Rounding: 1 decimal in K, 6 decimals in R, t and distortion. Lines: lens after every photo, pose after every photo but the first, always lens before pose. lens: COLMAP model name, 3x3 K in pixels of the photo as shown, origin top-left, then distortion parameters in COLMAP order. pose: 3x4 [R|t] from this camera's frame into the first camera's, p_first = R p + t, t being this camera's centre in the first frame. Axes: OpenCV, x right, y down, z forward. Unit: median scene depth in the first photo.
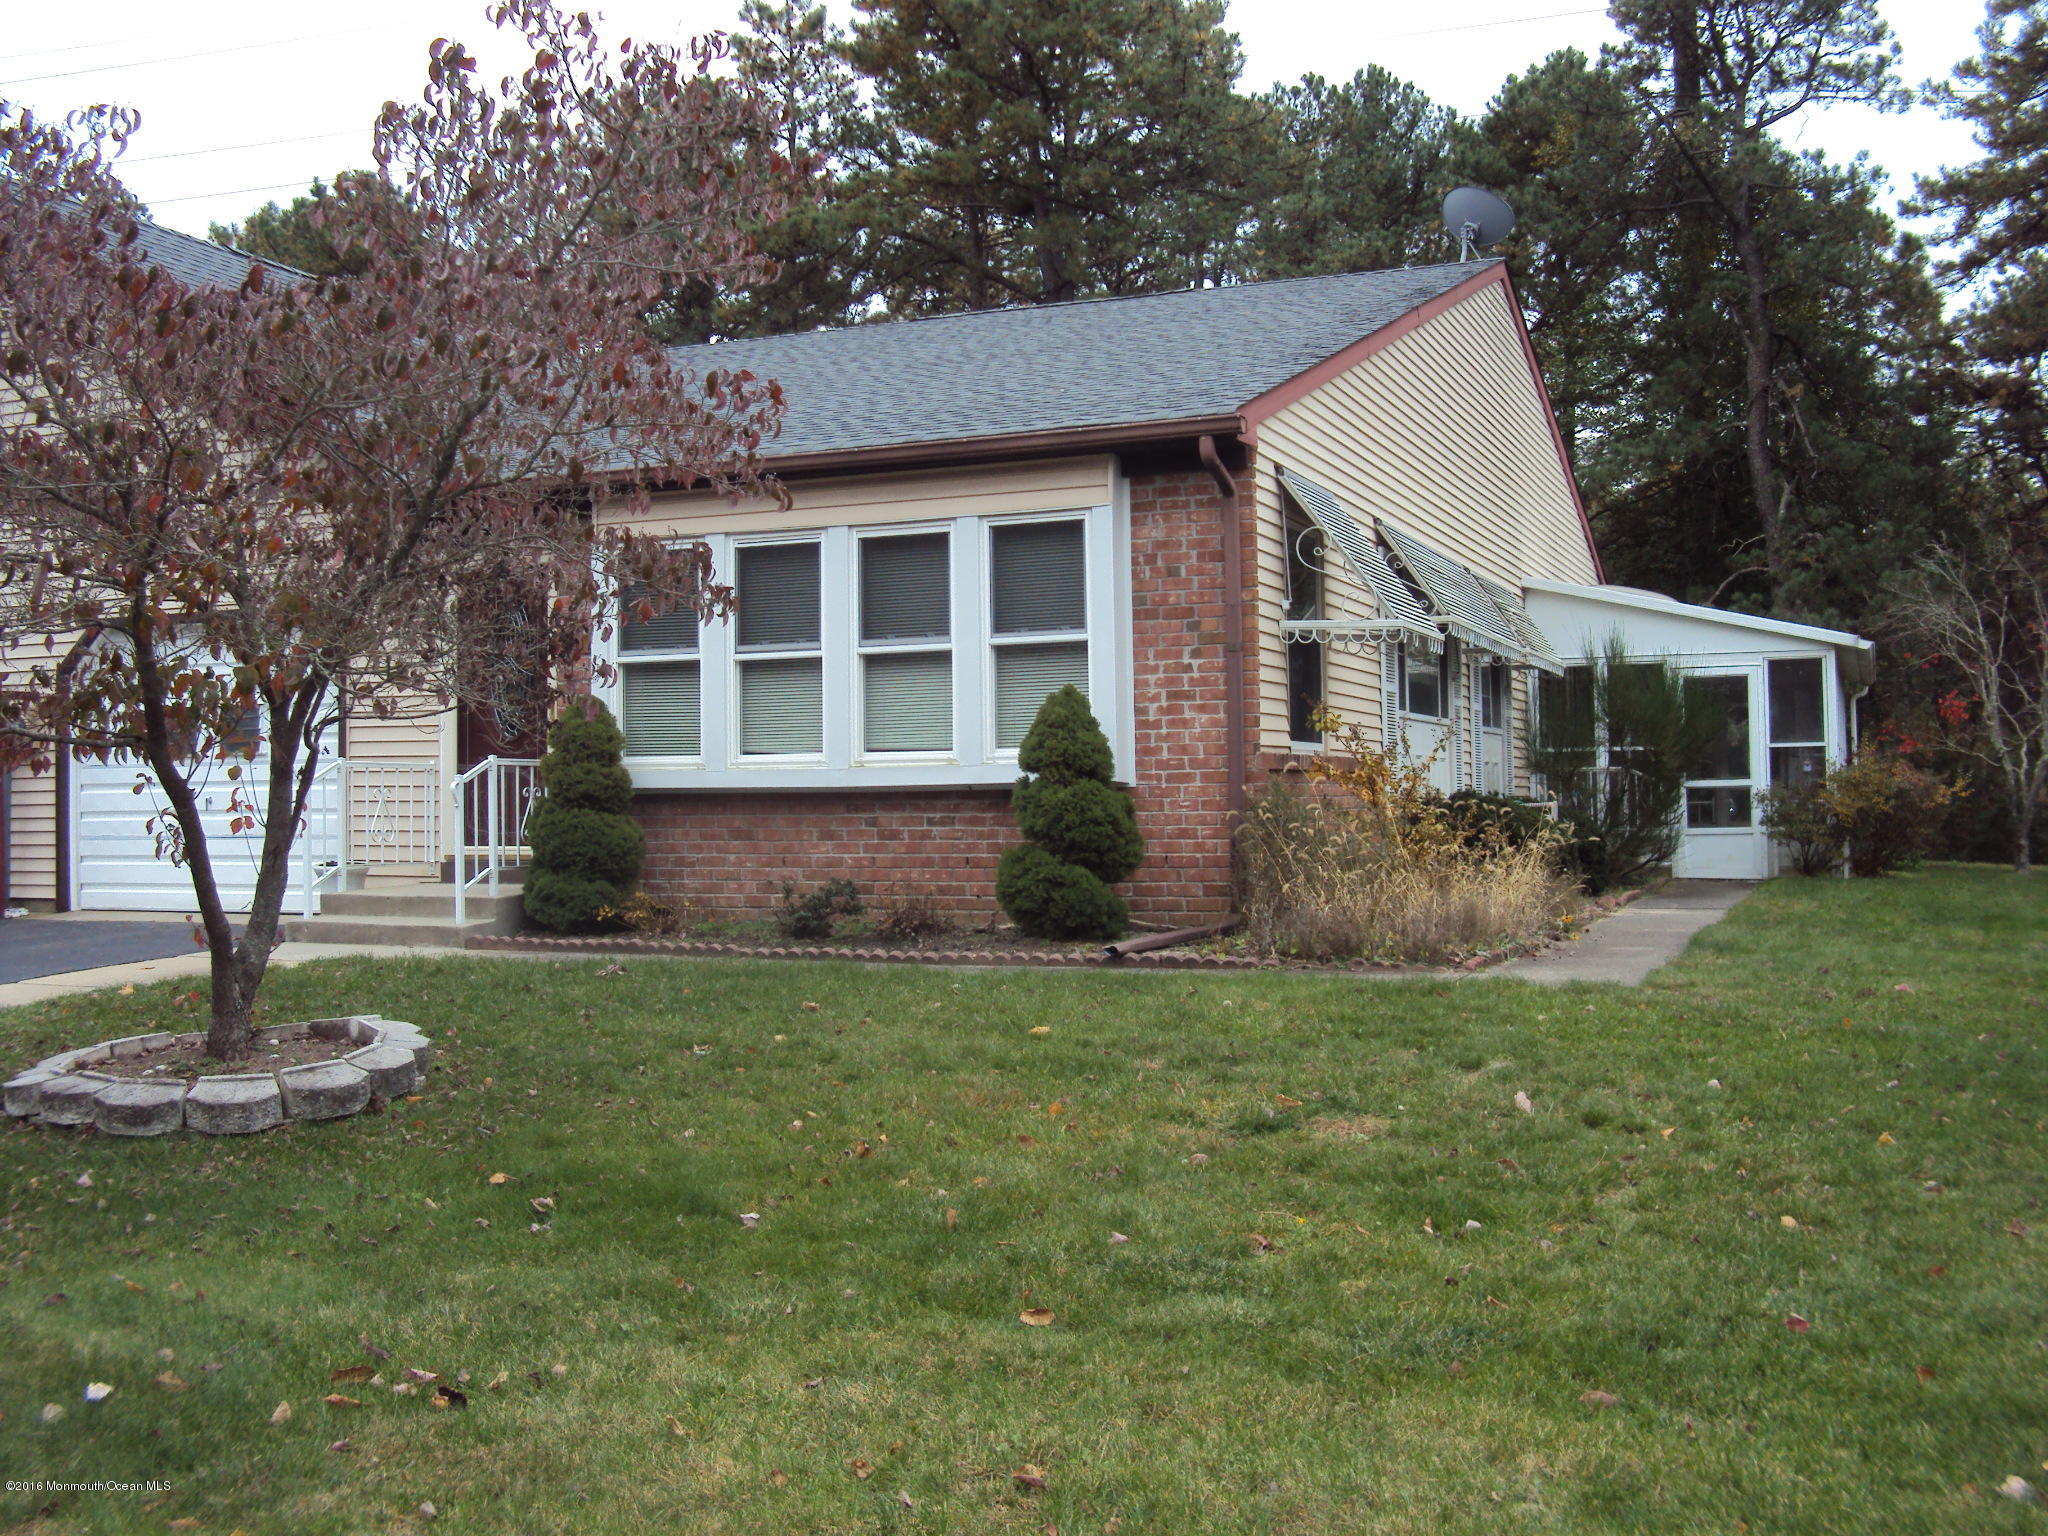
lens RADIAL K [[2084.5, 0, 1026.6], [0, 2084.5, 731.7], [0, 0, 1]] dist [-0.200144, 0.193888]
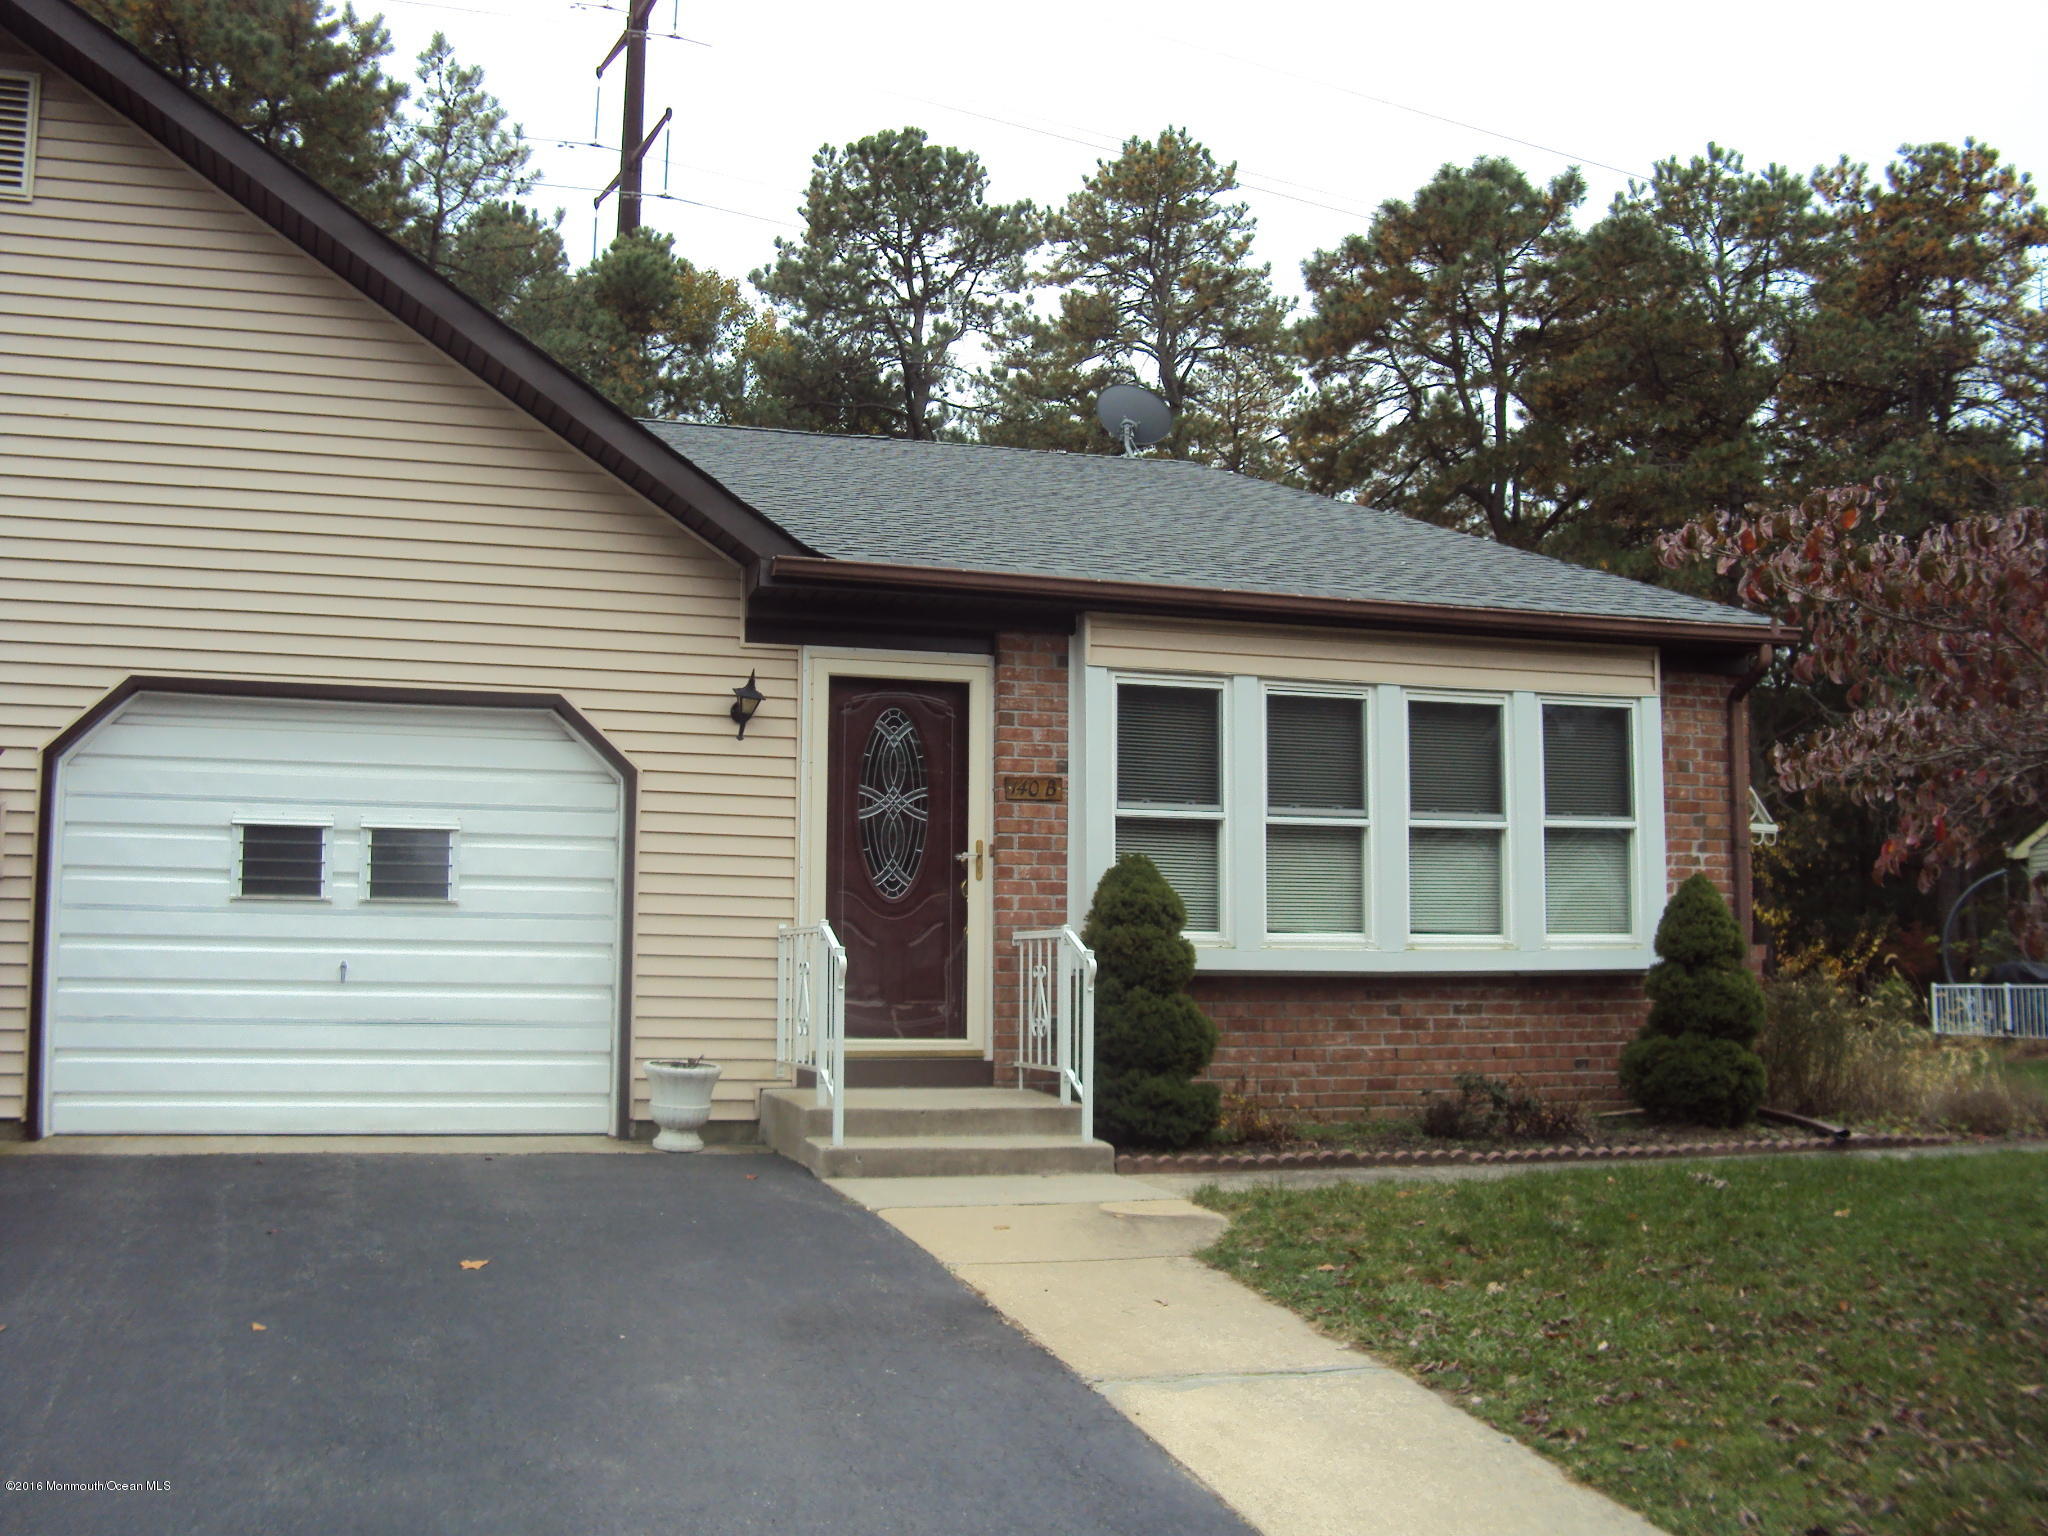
lens RADIAL K [[2084.5, 0, 1026.6], [0, 2084.5, 731.7], [0, 0, 1]] dist [-0.200144, 0.193888]
pose [[0.771587, 0.090702, 0.629624, -0.793840], [-0.037590, 0.994554, -0.097207, 0.016278], [-0.635012, 0.051336, 0.770794, 0.404126]]
